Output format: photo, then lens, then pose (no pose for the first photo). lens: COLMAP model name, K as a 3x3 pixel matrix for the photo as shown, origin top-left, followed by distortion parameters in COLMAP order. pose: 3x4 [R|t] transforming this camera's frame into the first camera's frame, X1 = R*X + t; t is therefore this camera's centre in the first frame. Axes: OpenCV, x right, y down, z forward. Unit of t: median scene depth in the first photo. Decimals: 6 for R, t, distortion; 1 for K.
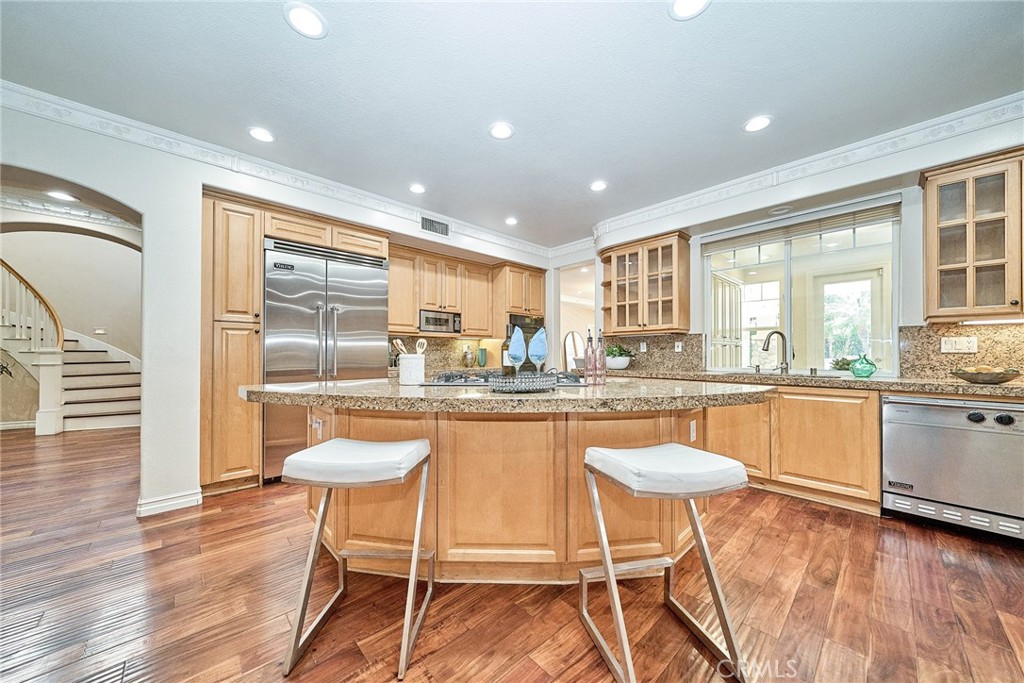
lens RADIAL K [[351.8, 0, 508.0], [0, 351.8, 341.6], [0, 0, 1]] dist [0.001107, -0.000084]
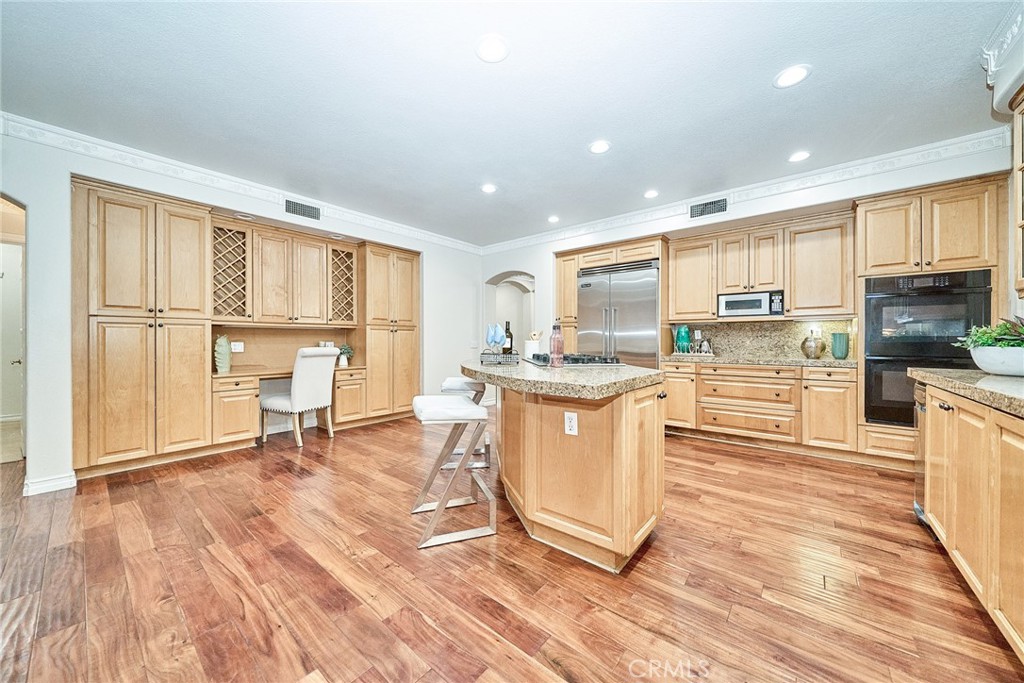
lens RADIAL K [[351.8, 0, 508.0], [0, 351.8, 341.6], [0, 0, 1]] dist [0.001107, -0.000084]
pose [[0.129304, -0.000799, -0.991605, 0.580532], [0.029063, 0.999573, 0.002984, 0.016549], [0.991179, -0.029205, 0.129272, 0.278148]]
